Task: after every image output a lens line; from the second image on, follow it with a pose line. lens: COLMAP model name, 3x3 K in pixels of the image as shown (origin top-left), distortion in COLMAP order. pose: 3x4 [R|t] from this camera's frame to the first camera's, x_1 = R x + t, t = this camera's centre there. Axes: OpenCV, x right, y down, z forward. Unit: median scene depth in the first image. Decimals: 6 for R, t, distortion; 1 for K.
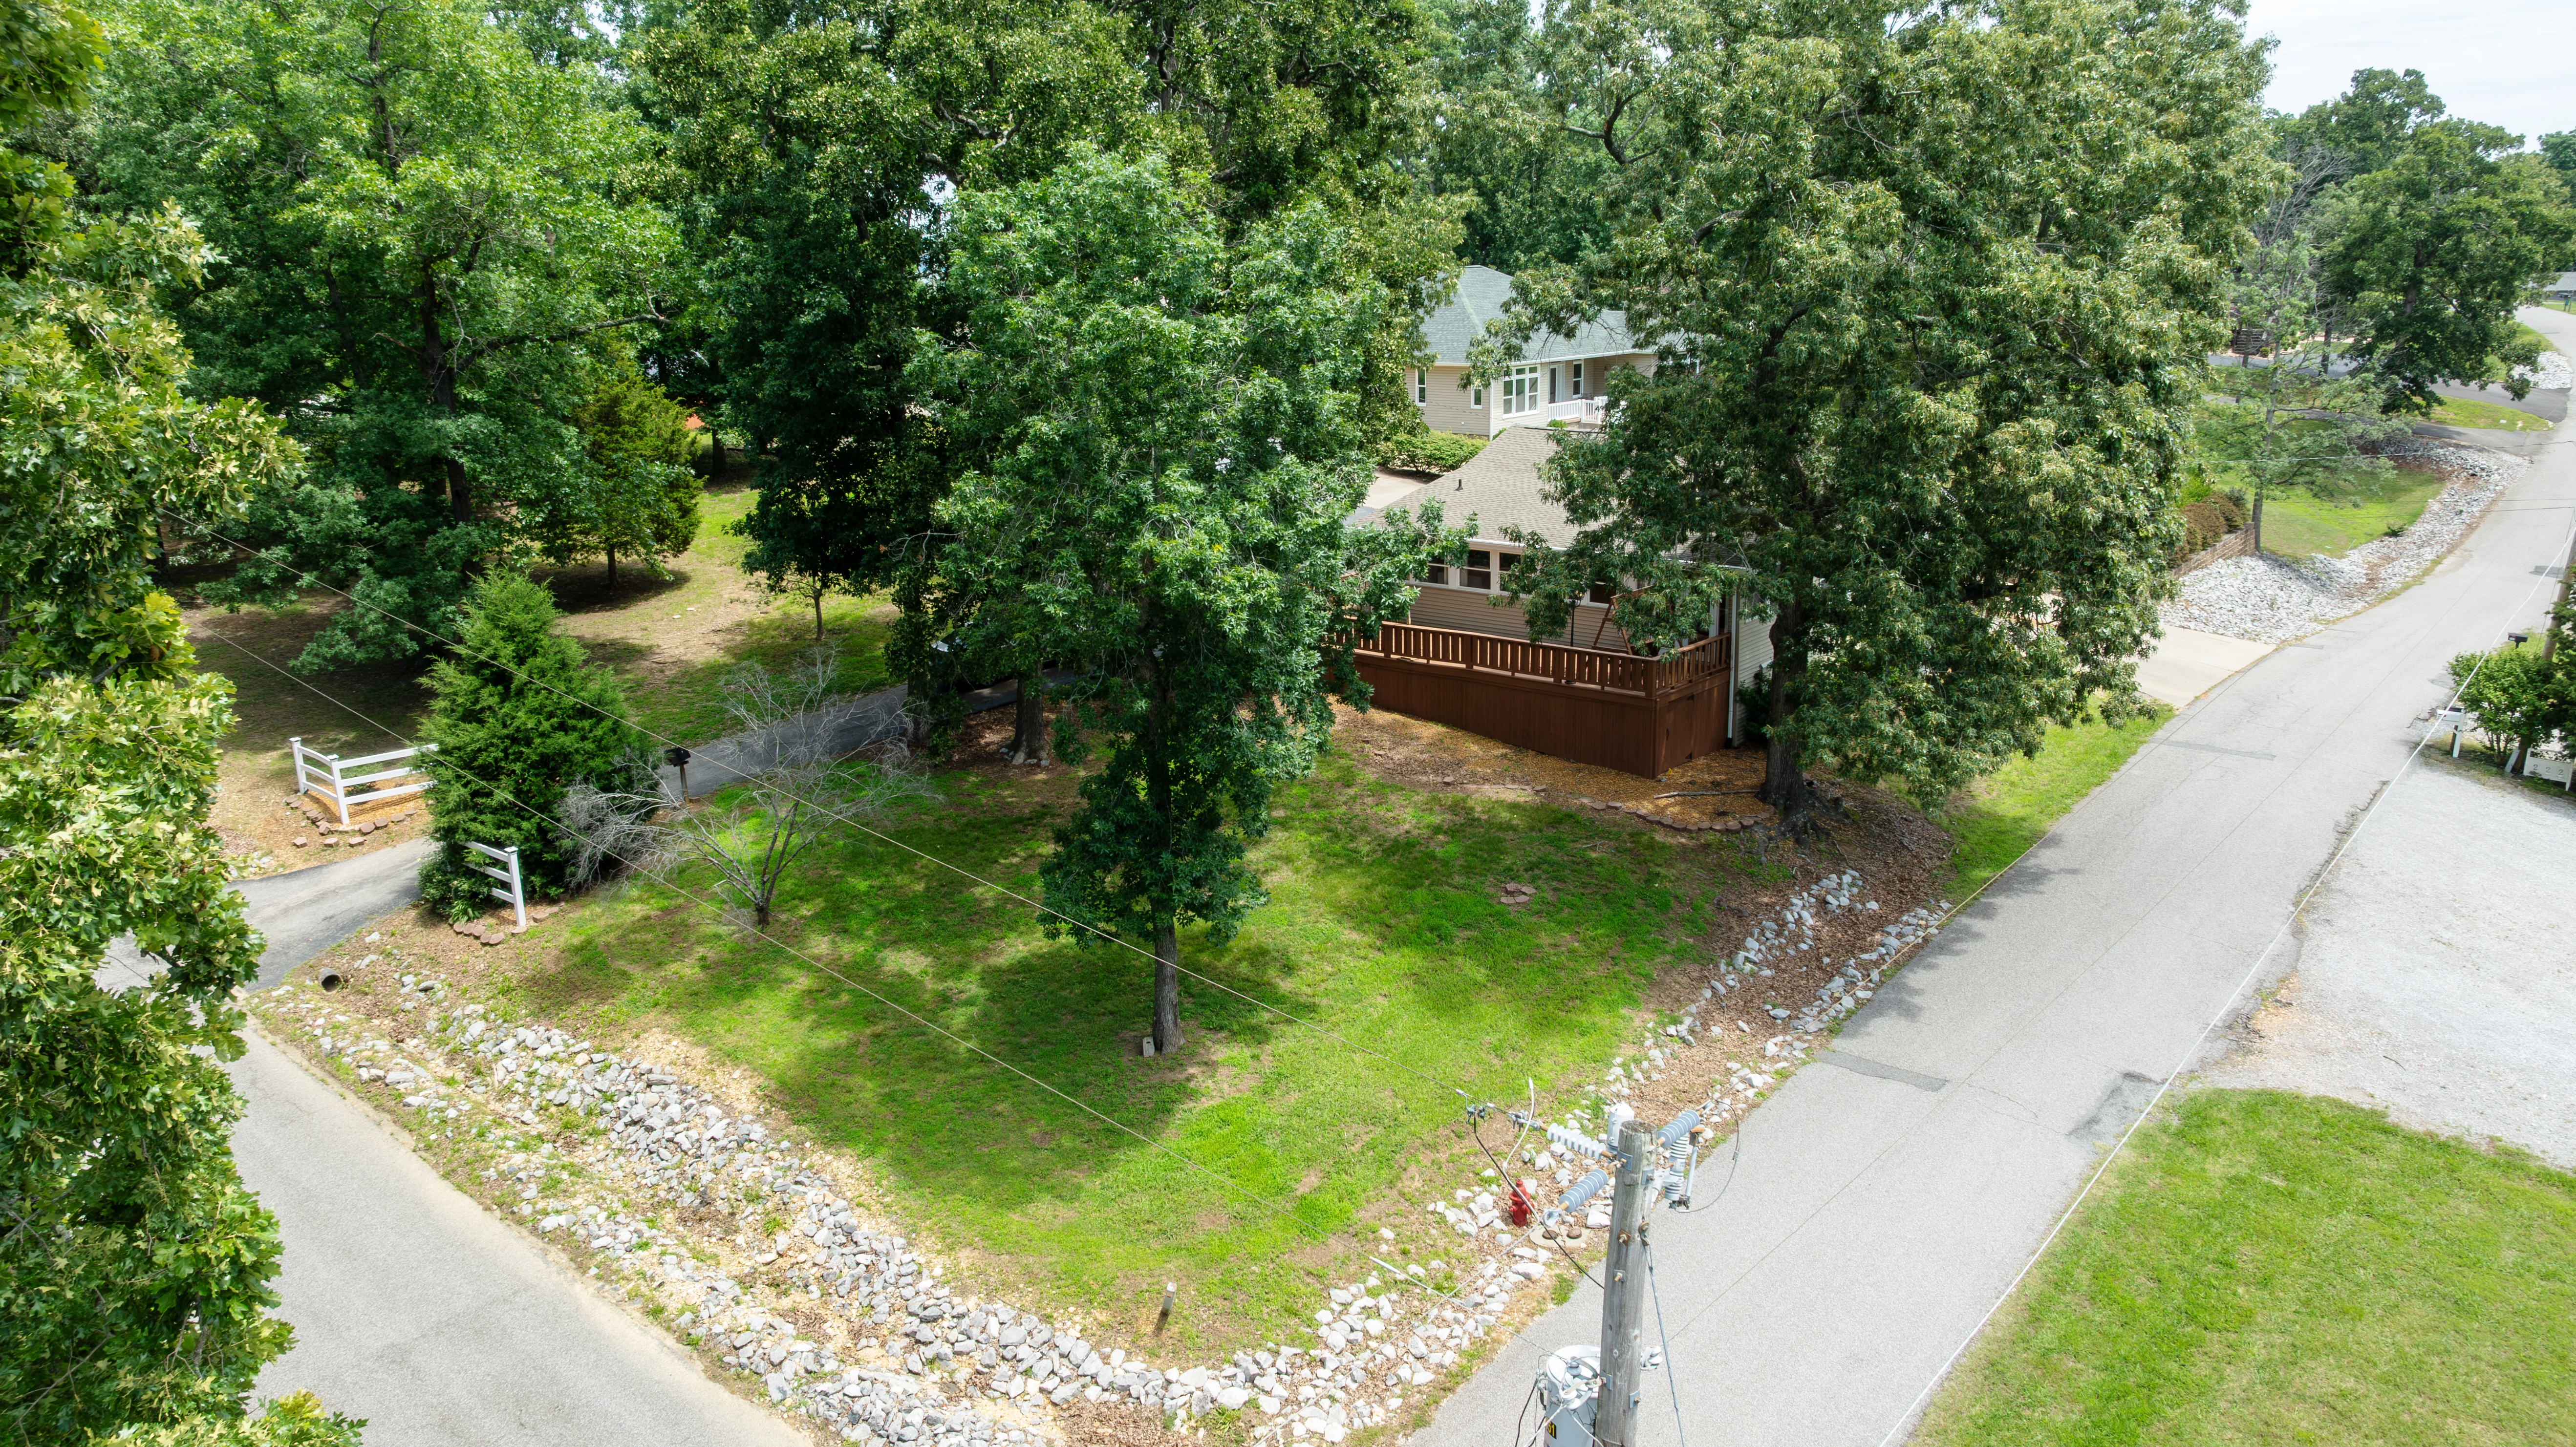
lens RADIAL K [[1829.3, 0, 1288.0], [0, 1829.3, 723.5], [0, 0, 1]] dist [-0.014626, -0.009260]
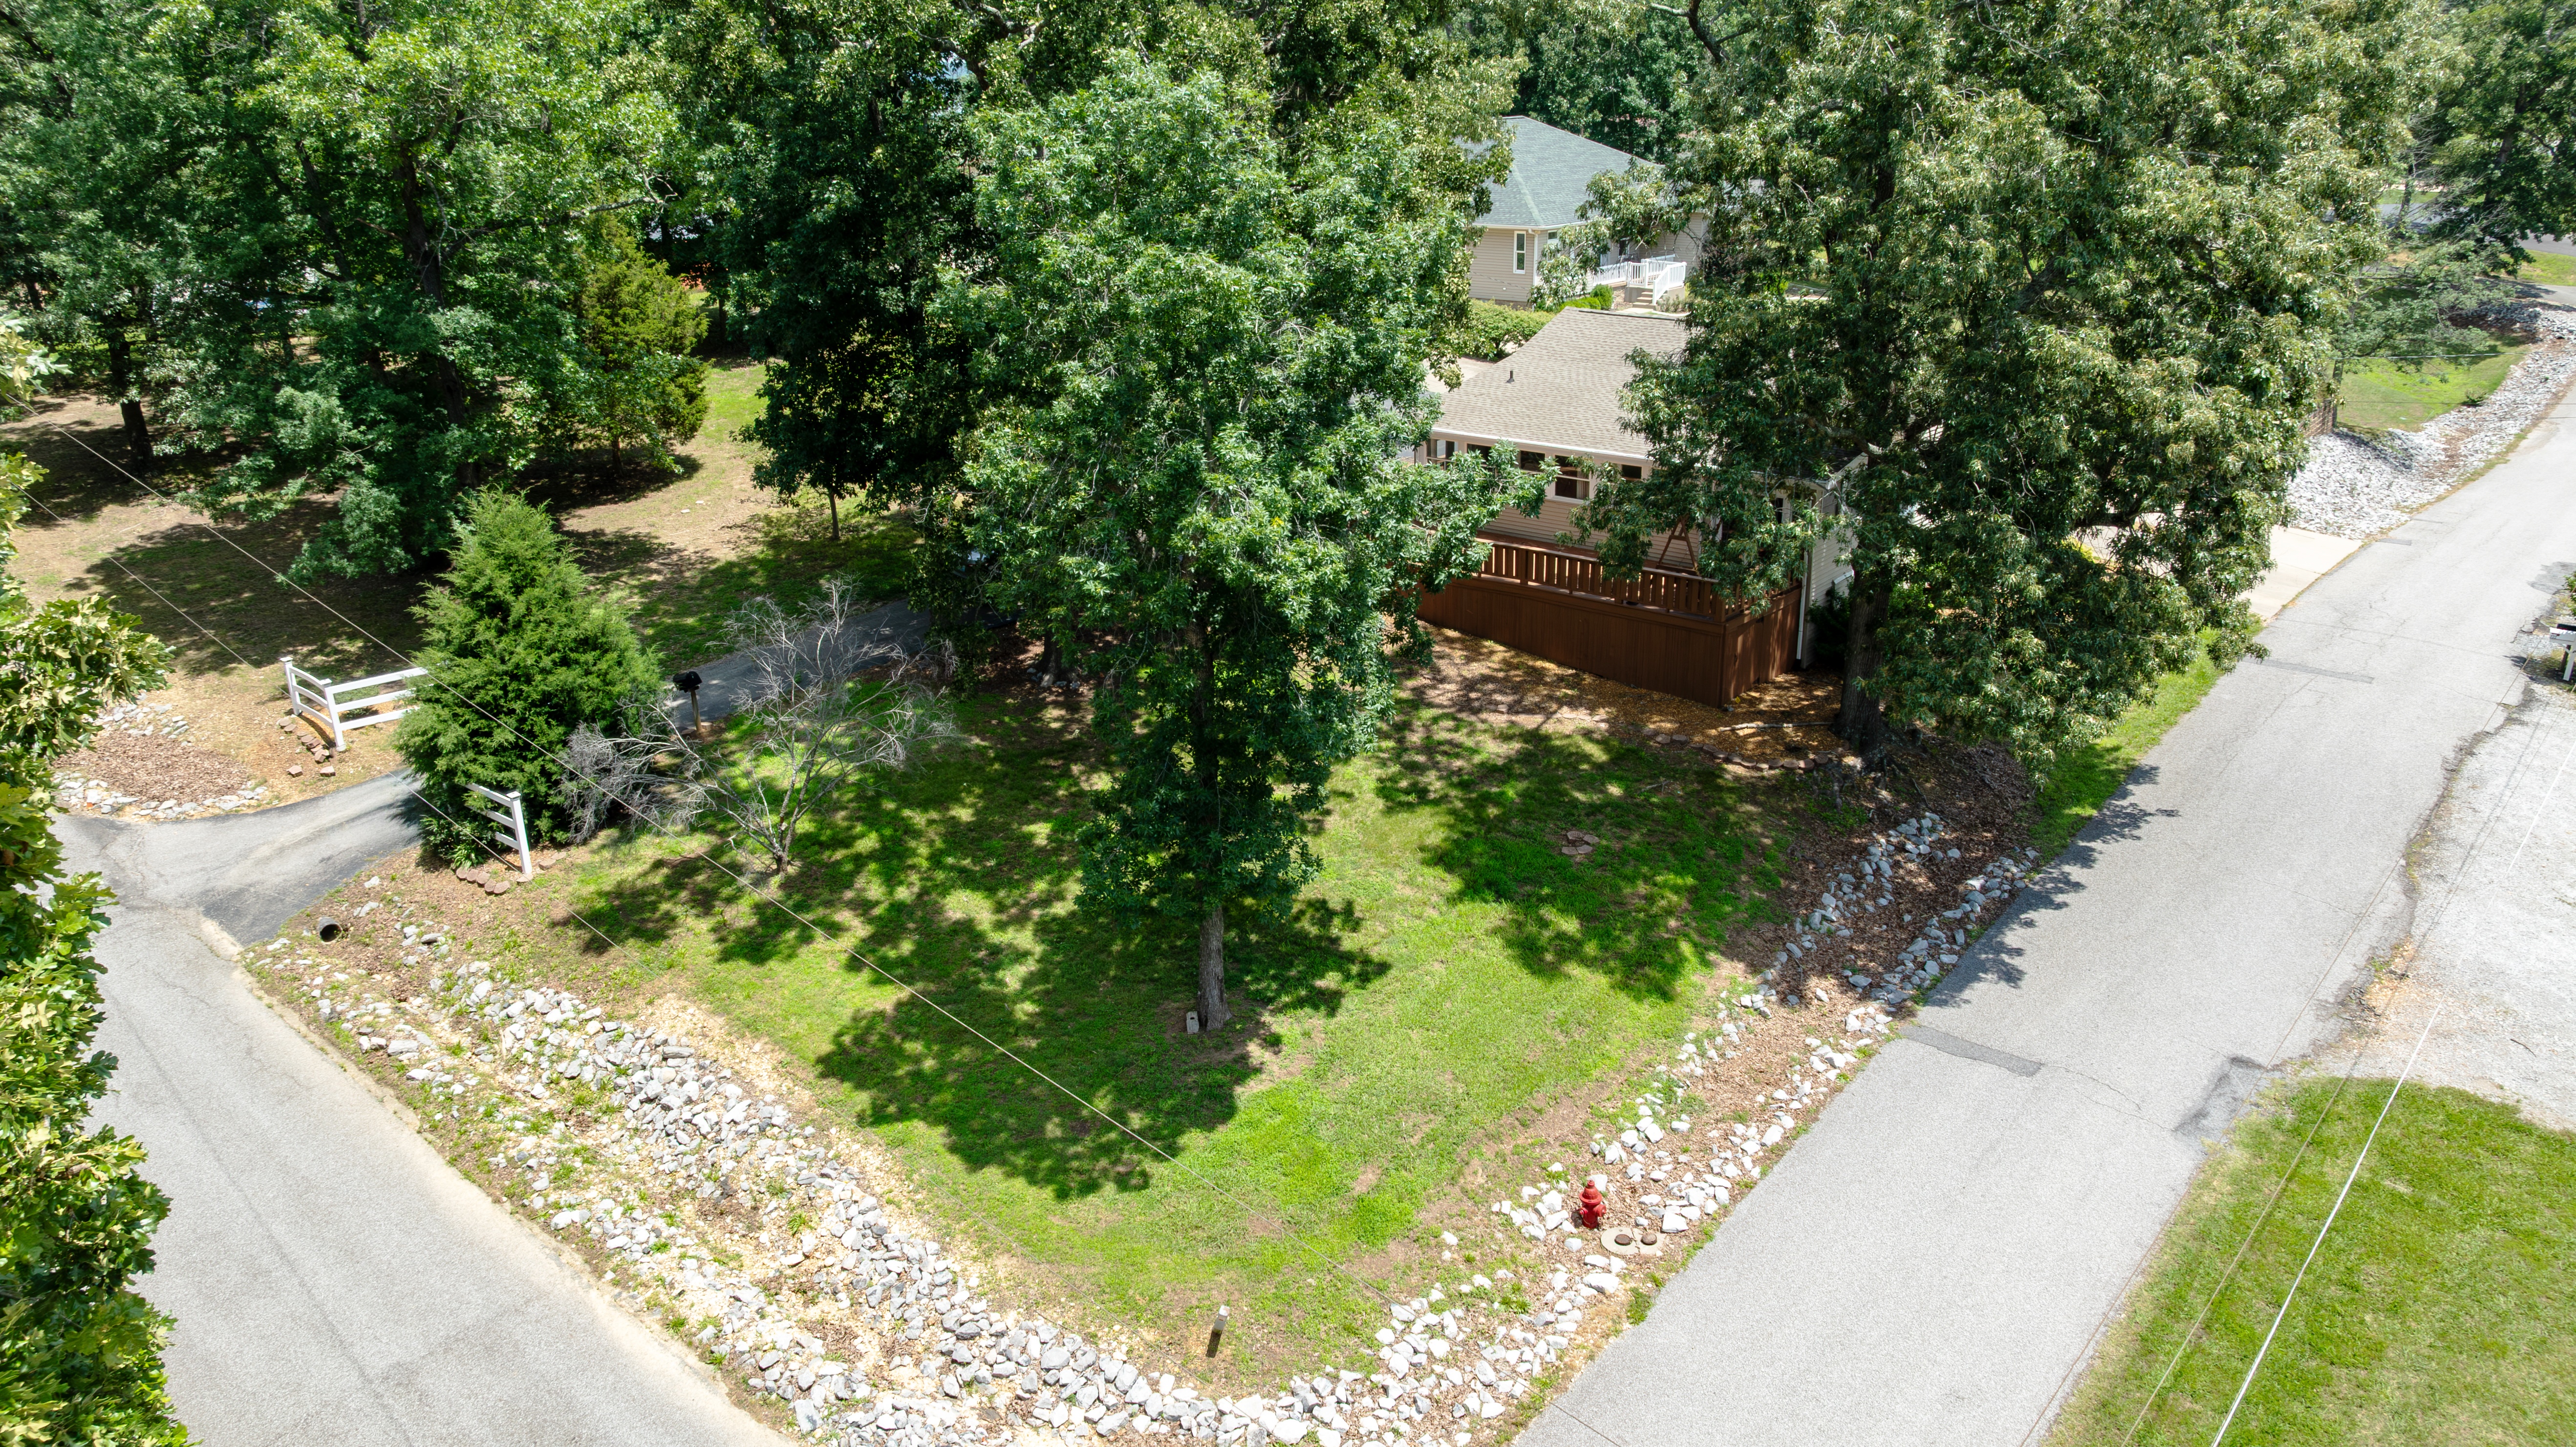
lens RADIAL K [[1831.4, 0, 1288.0], [0, 1831.4, 723.5], [0, 0, 1]] dist [-0.043624, 0.056302]
pose [[0.999949, 0.005217, -0.008602, -0.020823], [-0.004417, 0.995879, 0.090589, -0.064516], [0.009039, -0.090546, 0.995851, 0.081801]]
